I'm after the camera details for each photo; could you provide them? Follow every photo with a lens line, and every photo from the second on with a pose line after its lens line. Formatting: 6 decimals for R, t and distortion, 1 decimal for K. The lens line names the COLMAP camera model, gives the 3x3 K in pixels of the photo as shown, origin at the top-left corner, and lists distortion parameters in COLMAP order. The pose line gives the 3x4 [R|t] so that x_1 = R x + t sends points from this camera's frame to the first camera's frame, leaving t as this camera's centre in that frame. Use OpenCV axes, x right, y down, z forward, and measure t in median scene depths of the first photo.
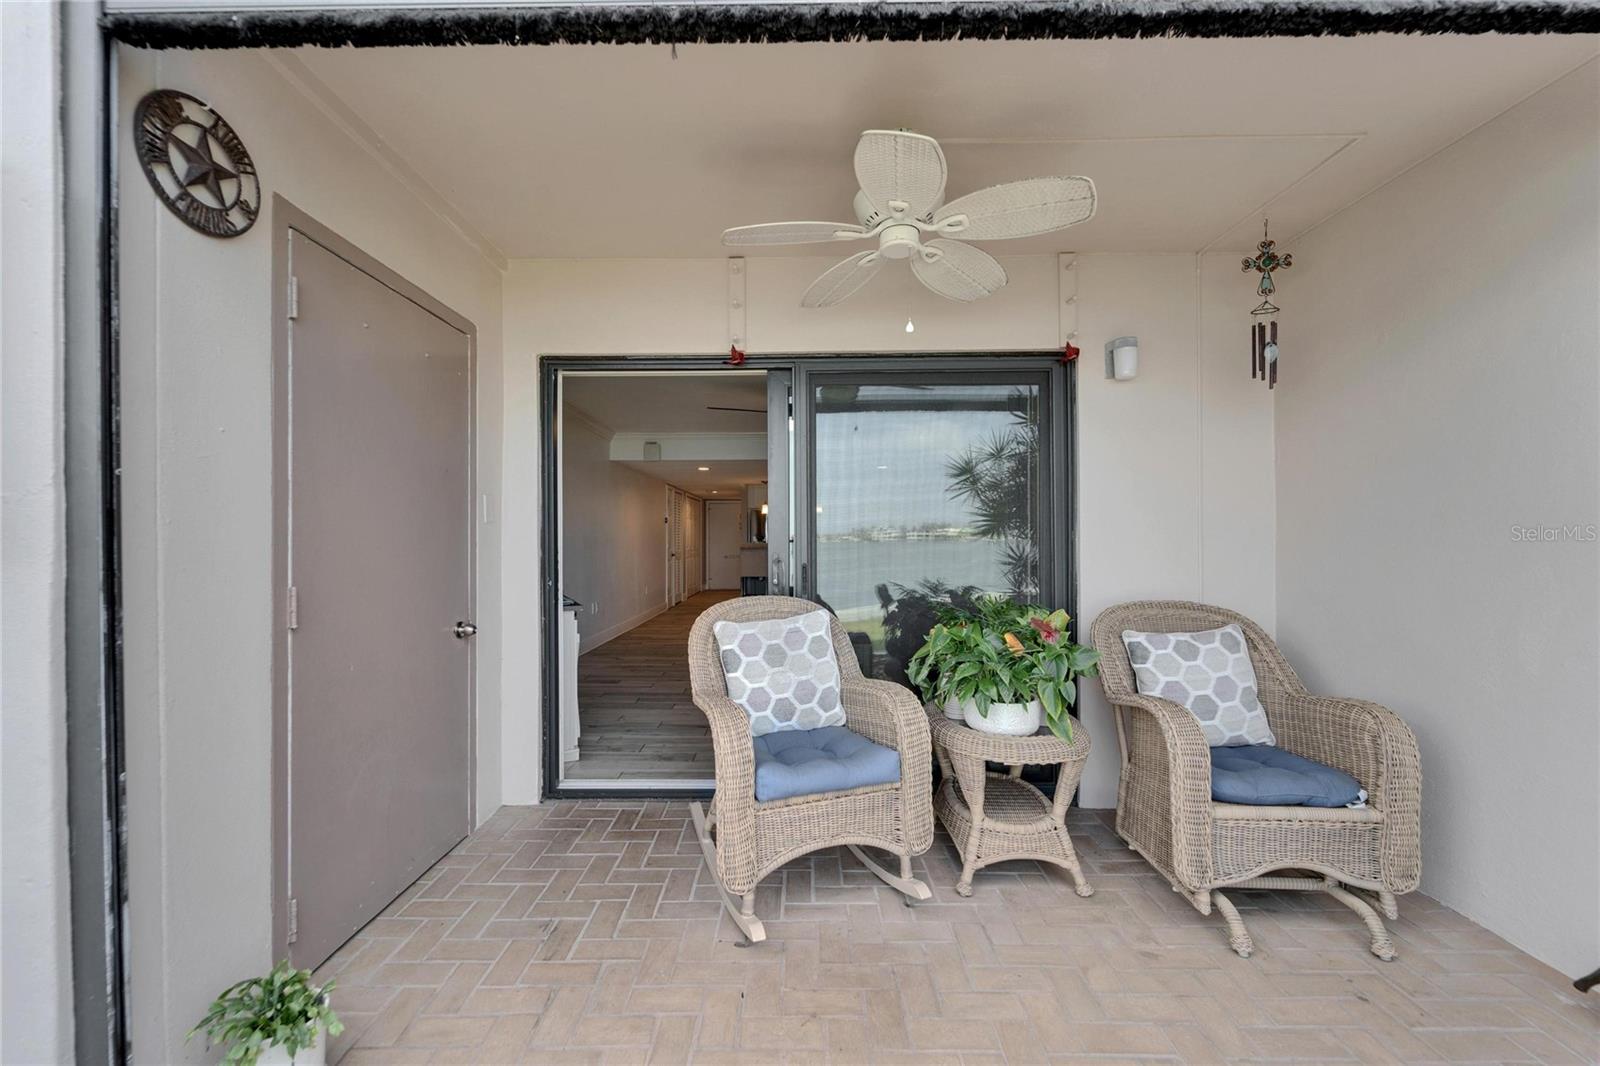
lens RADIAL K [[644.9, 0, 792.7], [0, 644.9, 538.7], [0, 0, 1]] dist [0.001311, -0.000270]
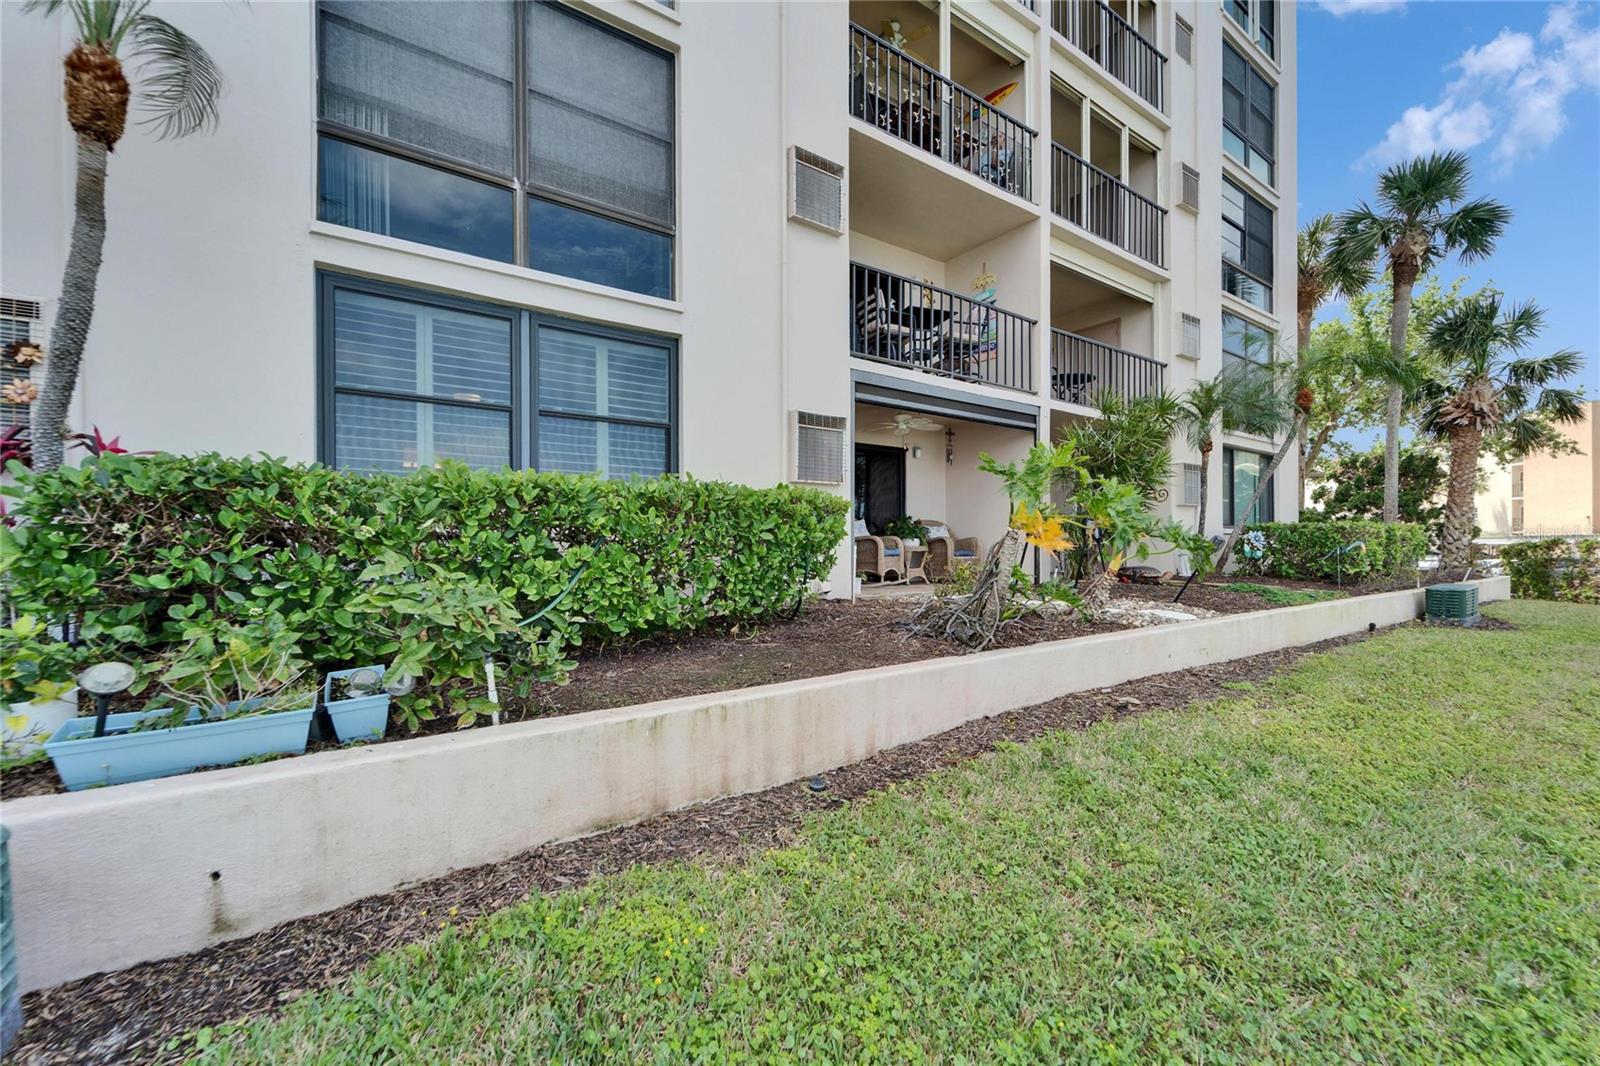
lens RADIAL K [[670.2, 0, 798.0], [0, 670.2, 547.5], [0, 0, 1]] dist [0.000074, -0.000022]
pose [[0.802068, 0.001568, 0.597231, -2.529889], [-0.002495, 0.999997, 0.000726, 0.278198], [-0.597228, -0.002072, 0.802069, -1.785758]]
